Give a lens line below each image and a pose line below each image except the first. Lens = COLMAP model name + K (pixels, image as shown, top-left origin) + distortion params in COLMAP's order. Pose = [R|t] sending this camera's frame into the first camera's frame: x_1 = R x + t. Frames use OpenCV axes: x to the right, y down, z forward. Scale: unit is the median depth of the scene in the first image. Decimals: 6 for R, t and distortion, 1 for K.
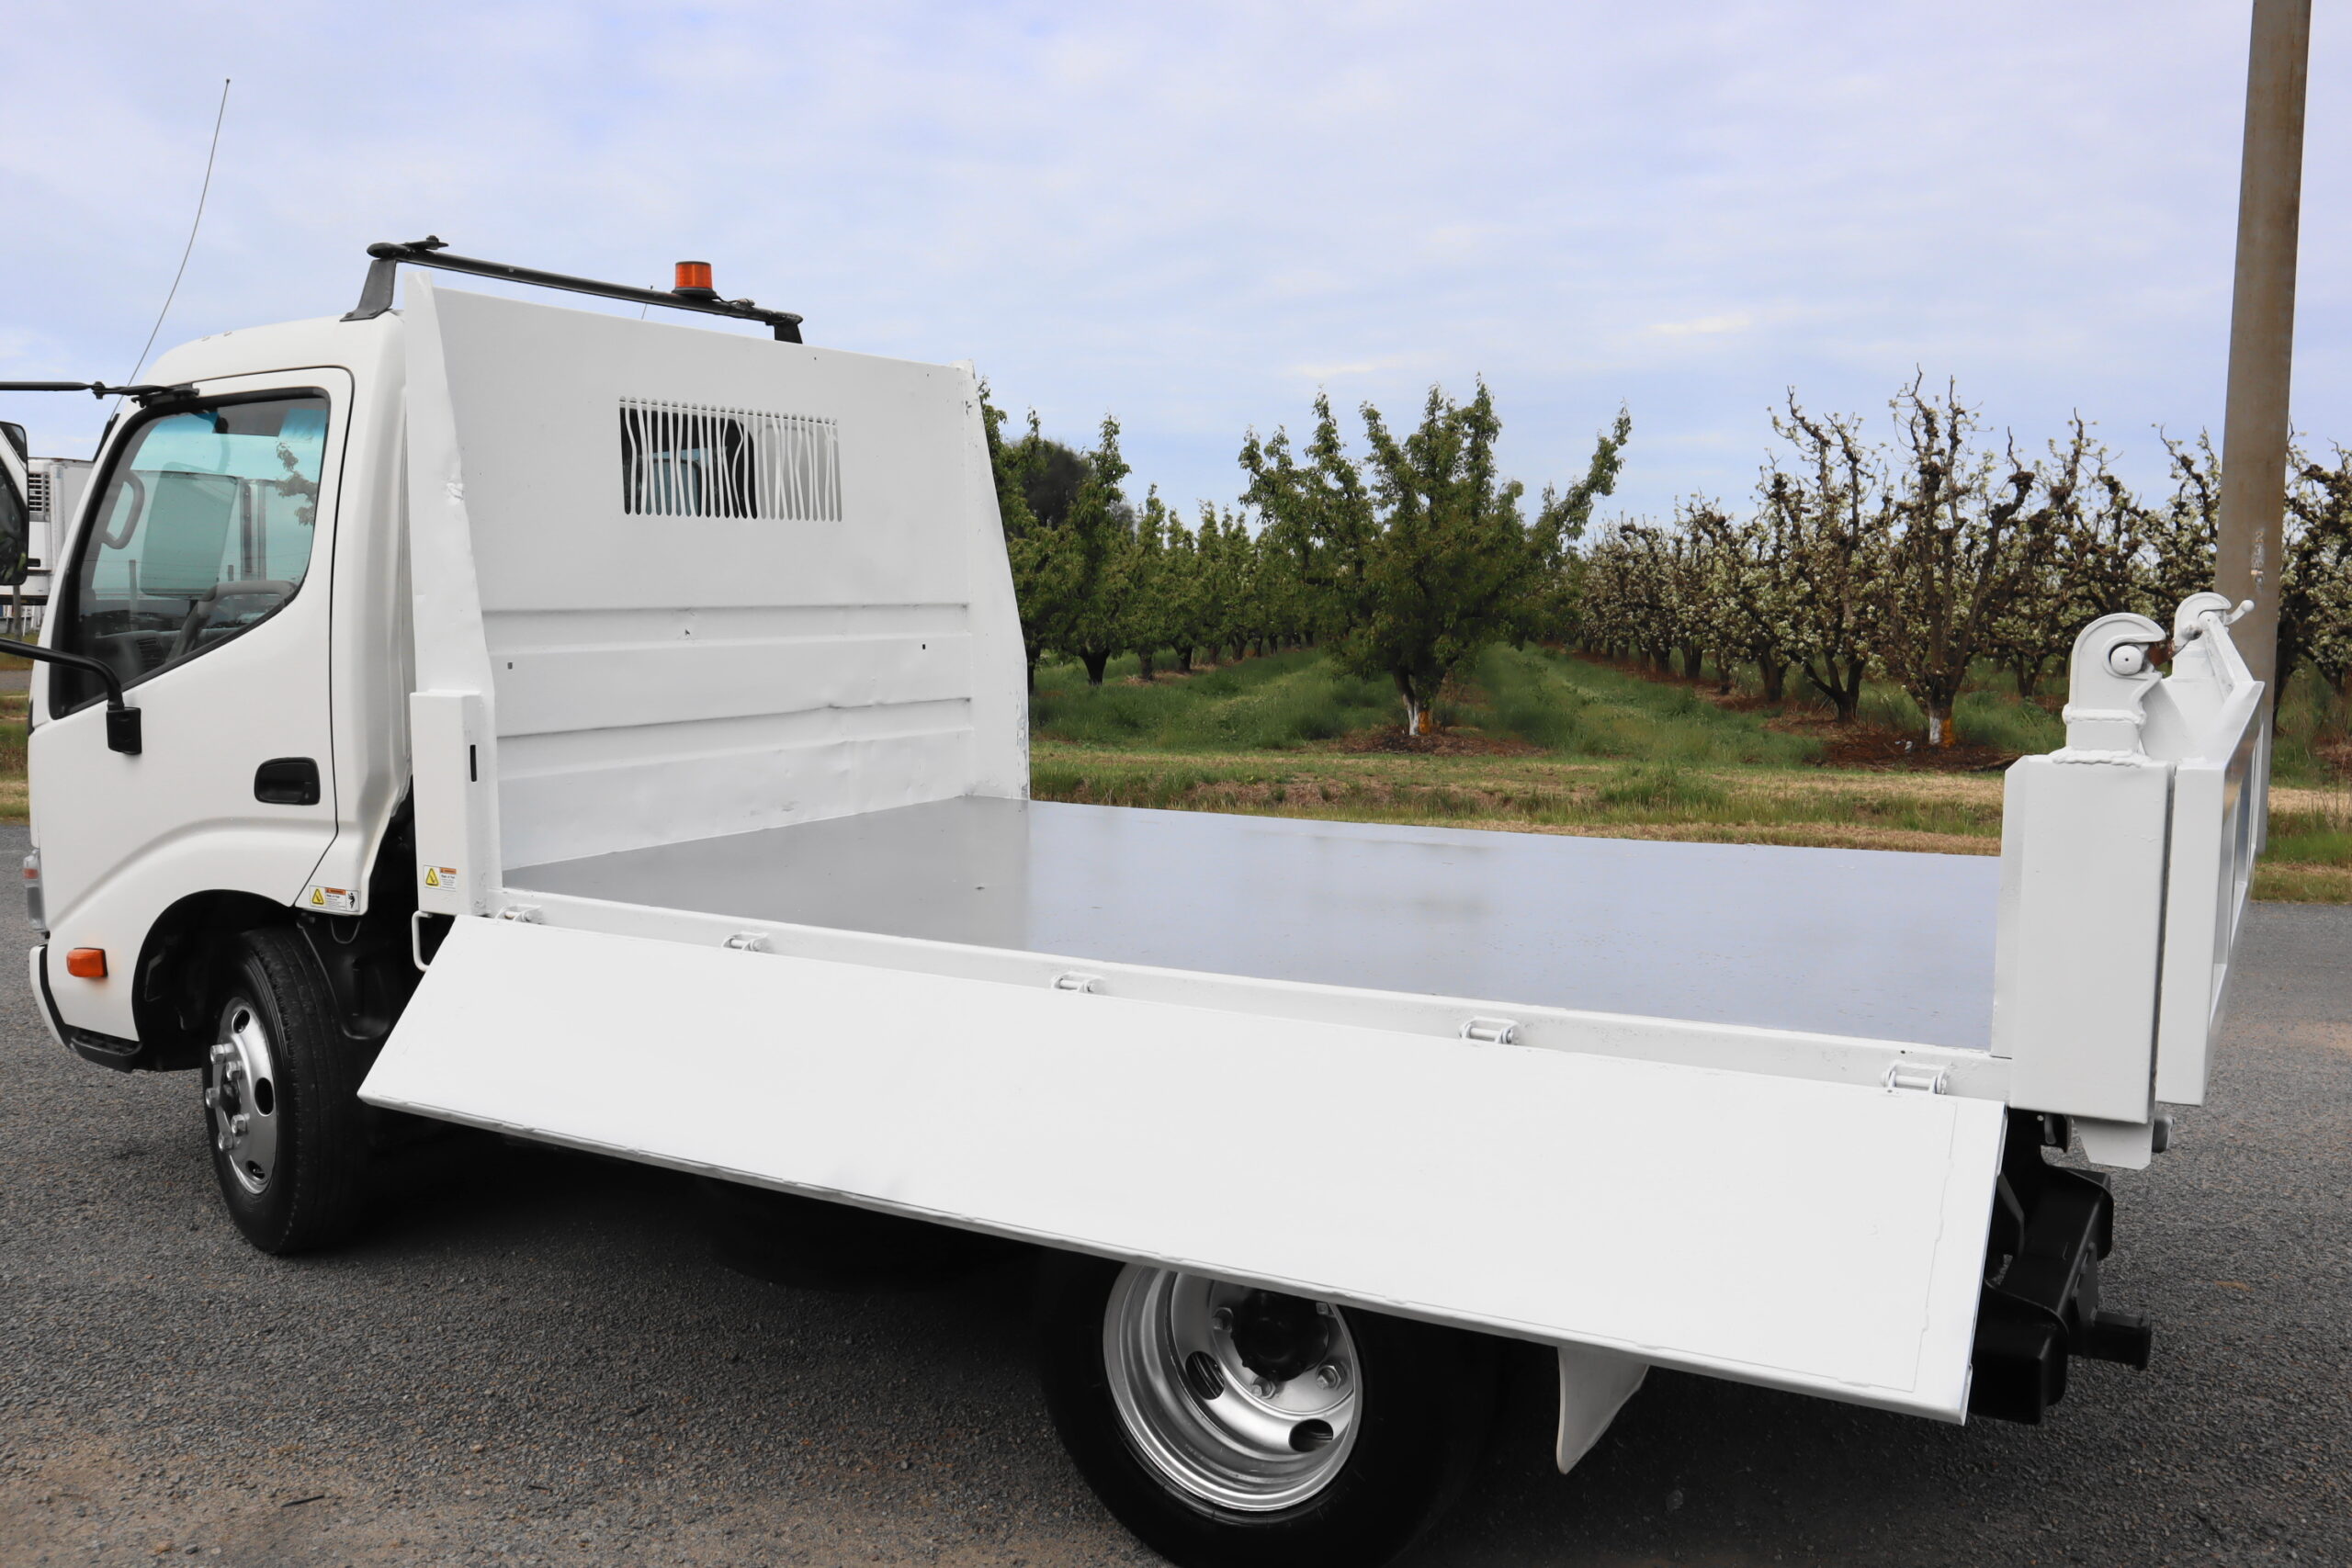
lens RADIAL K [[1951.7, 0, 1183.1], [0, 1951.7, 823.7], [0, 0, 1]] dist [-0.039798, 0.014447]
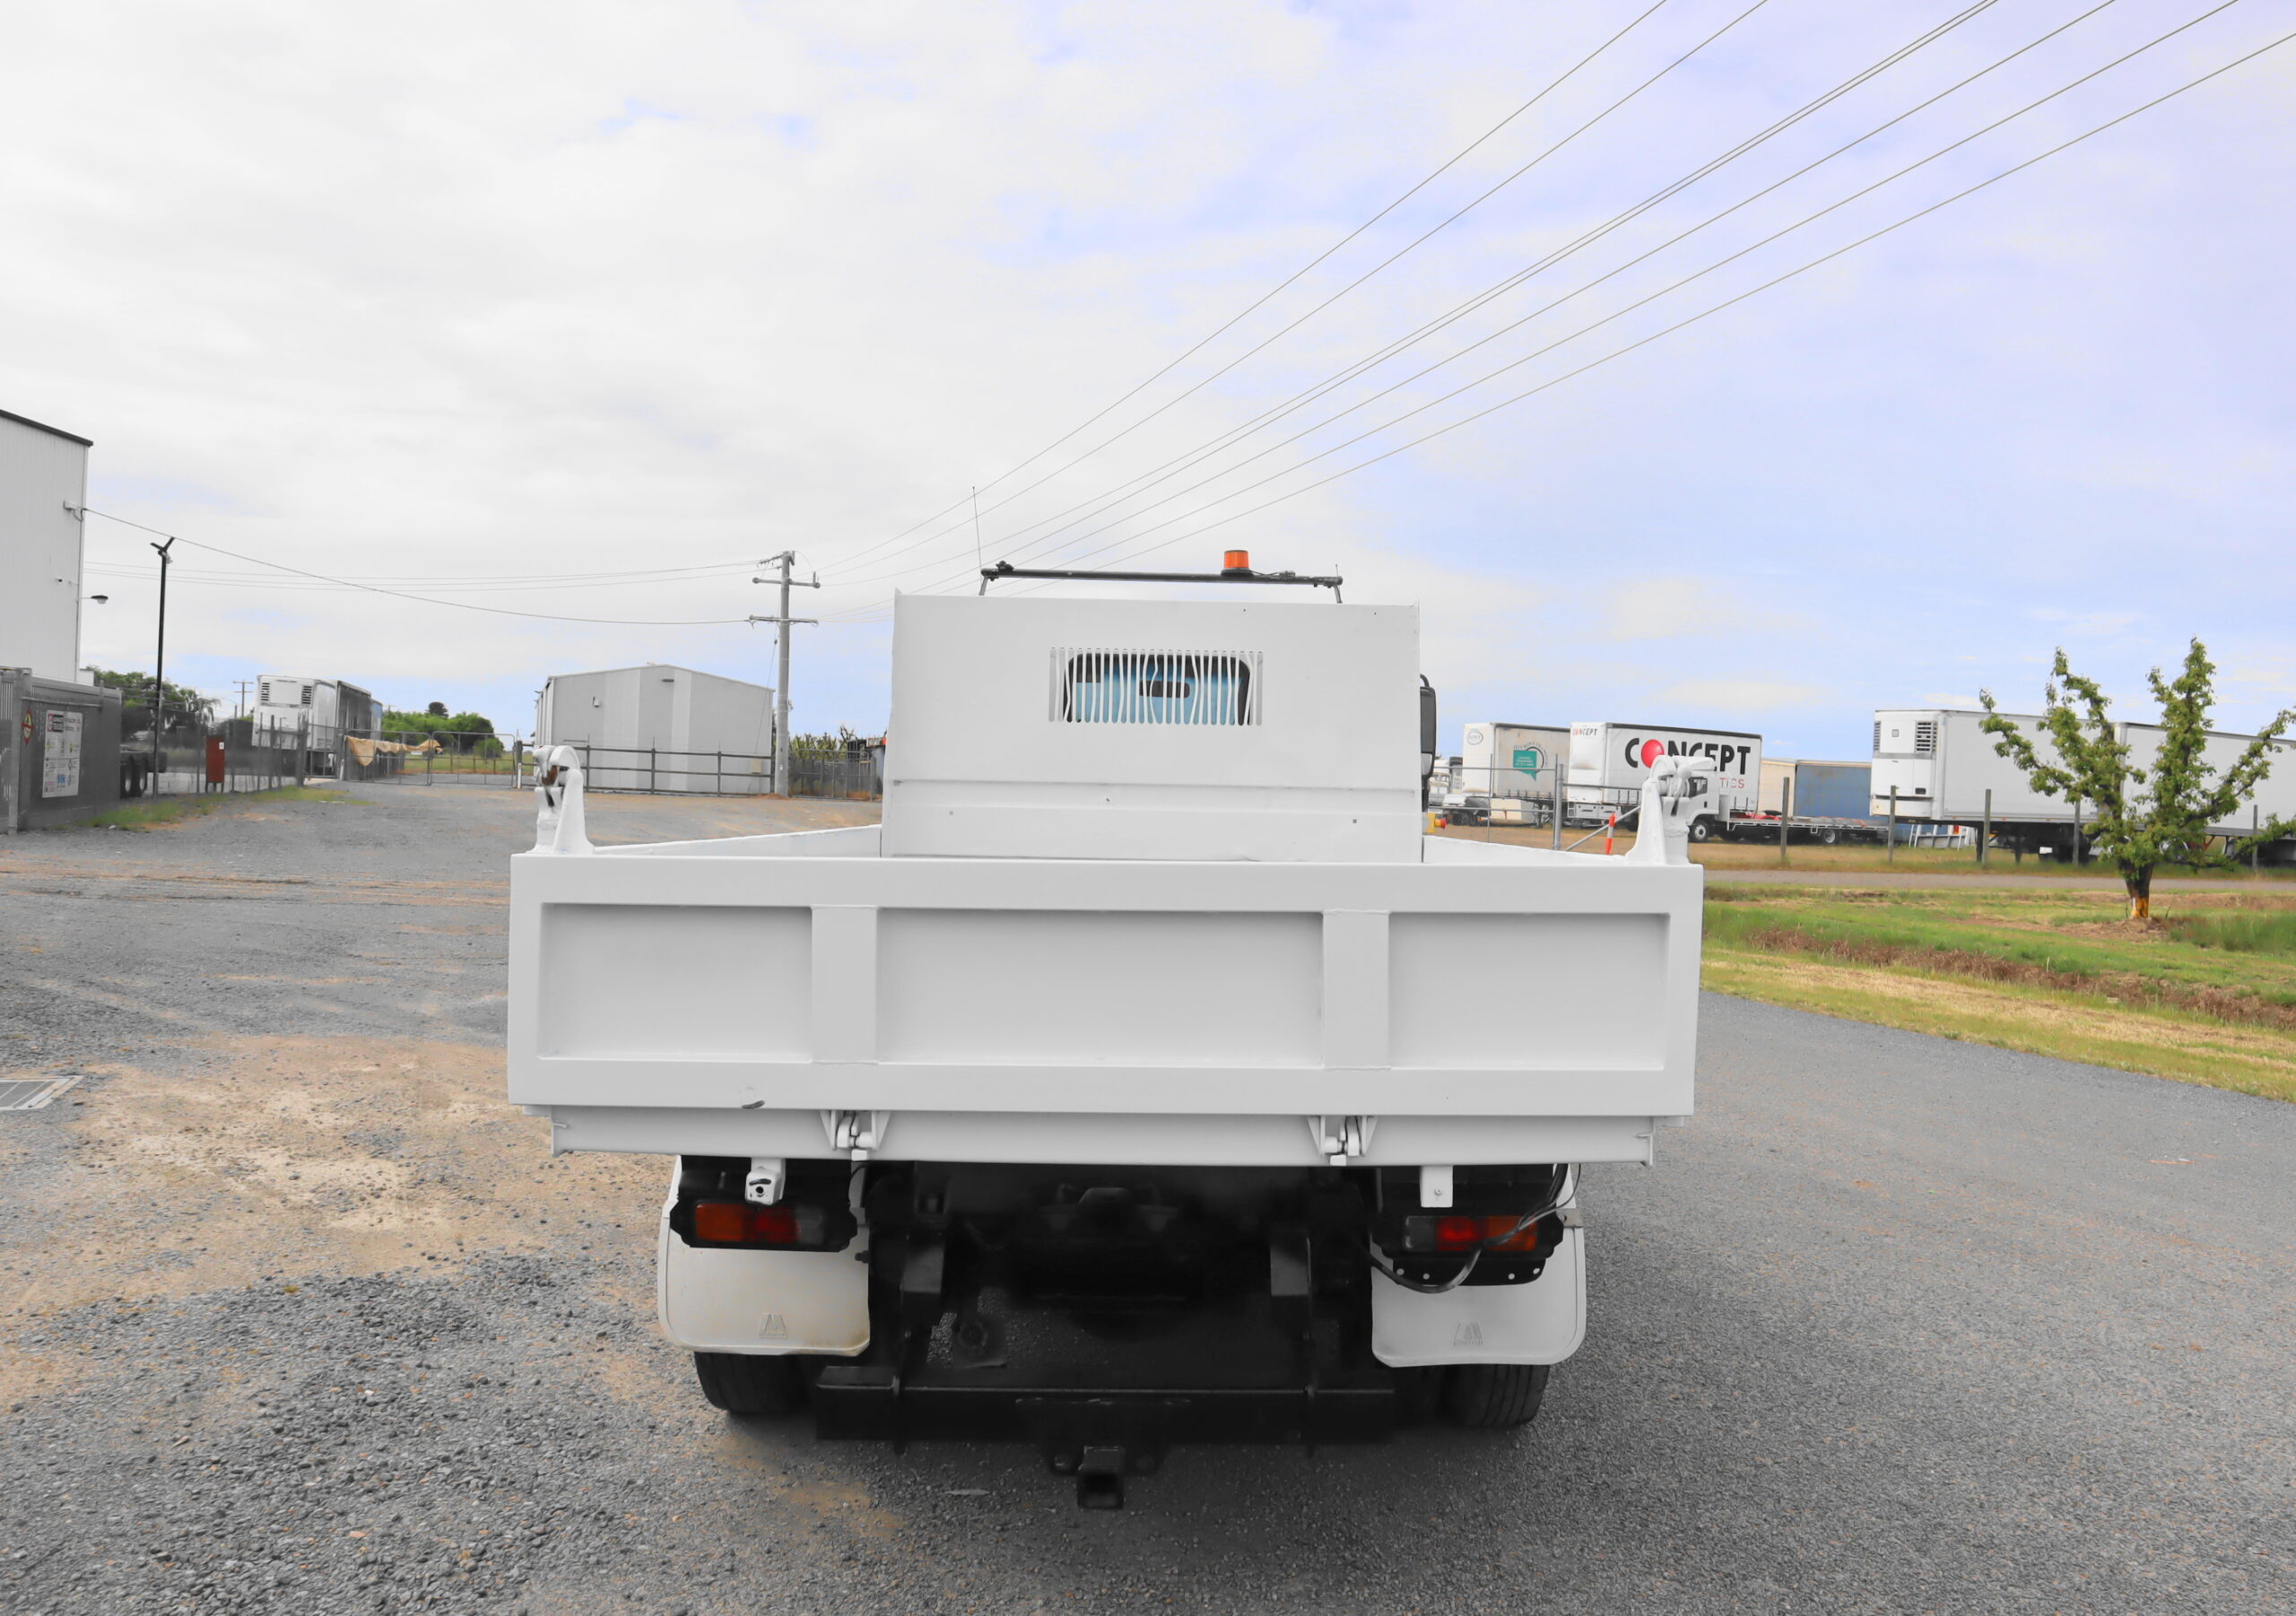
lens RADIAL K [[1682.7, 0, 1200.1], [0, 1682.7, 818.0], [0, 0, 1]] dist [-0.116767, 0.061496]
pose [[0.513264, 0.020571, -0.857984, 0.777003], [-0.125172, 0.990817, -0.051125, -0.023000], [0.849054, 0.133636, 0.511126, 0.346974]]
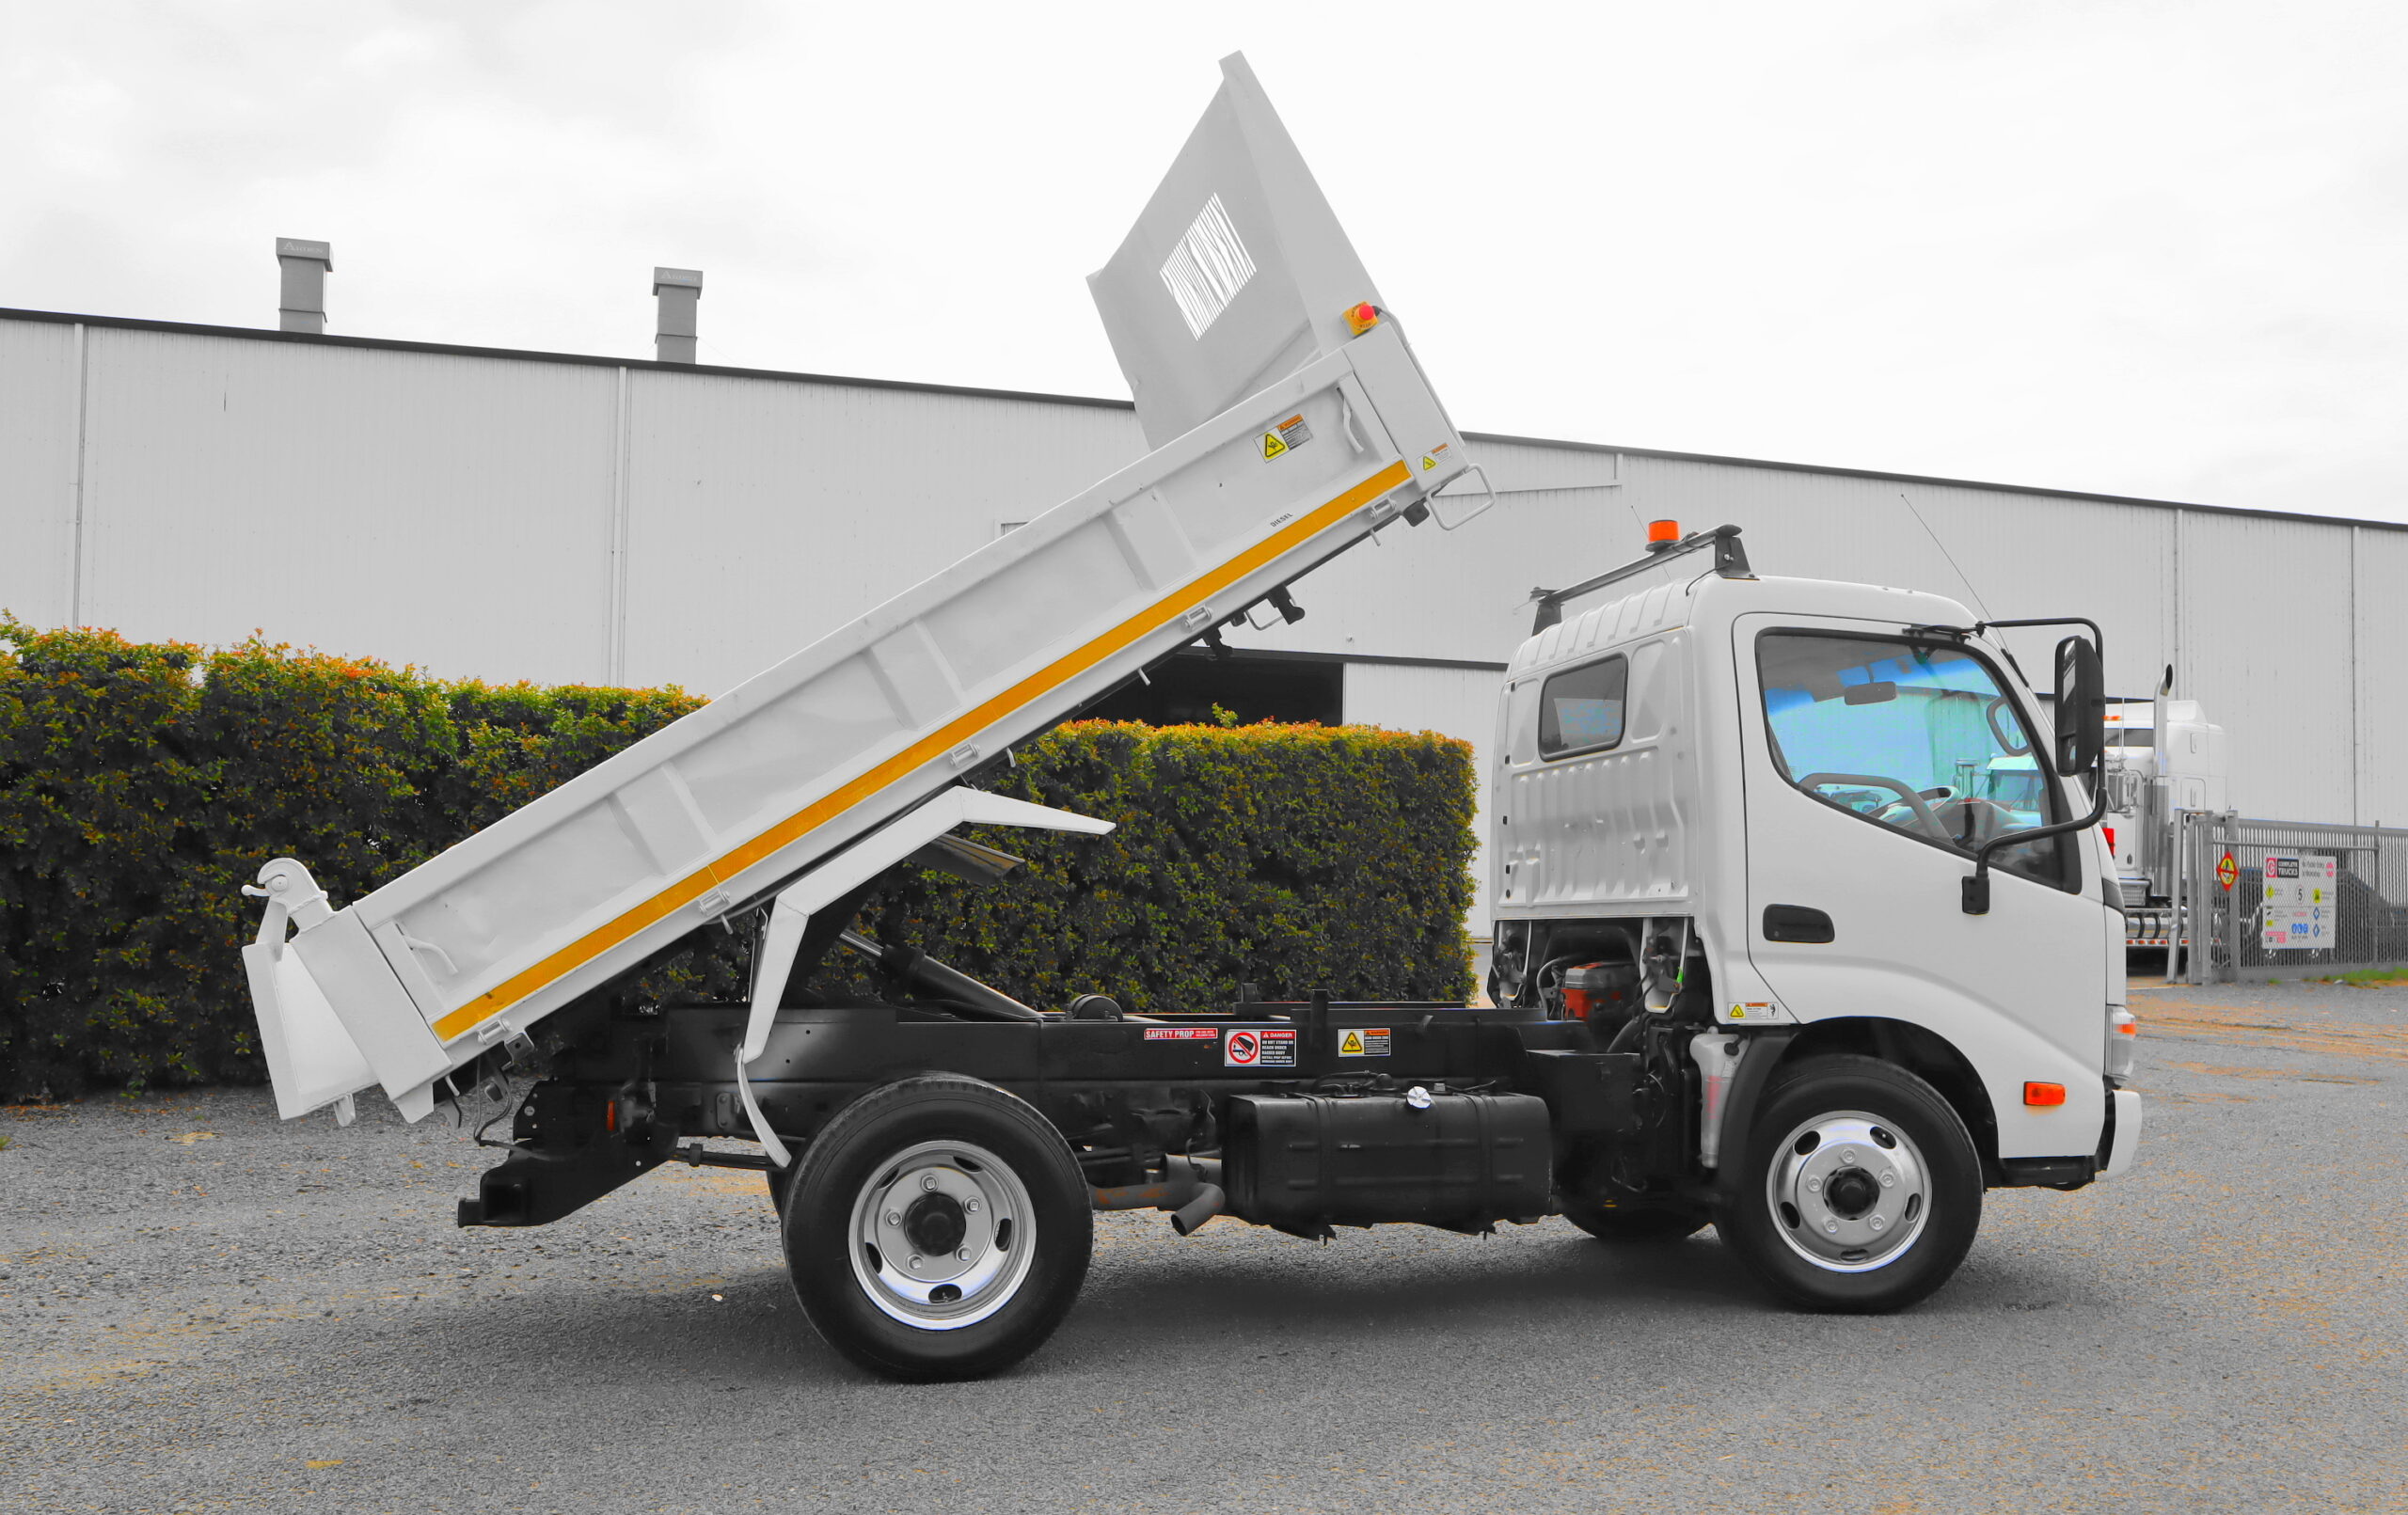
lens RADIAL K [[2007.7, 0, 1204.0], [0, 2007.7, 757.5], [0, 0, 1]] dist [-0.053892, -0.011277]
pose [[-0.722694, -0.072165, -0.687390, 0.767131], [-0.097919, 0.995193, -0.001531, -0.108283], [0.684197, 0.066203, -0.726287, 1.646064]]
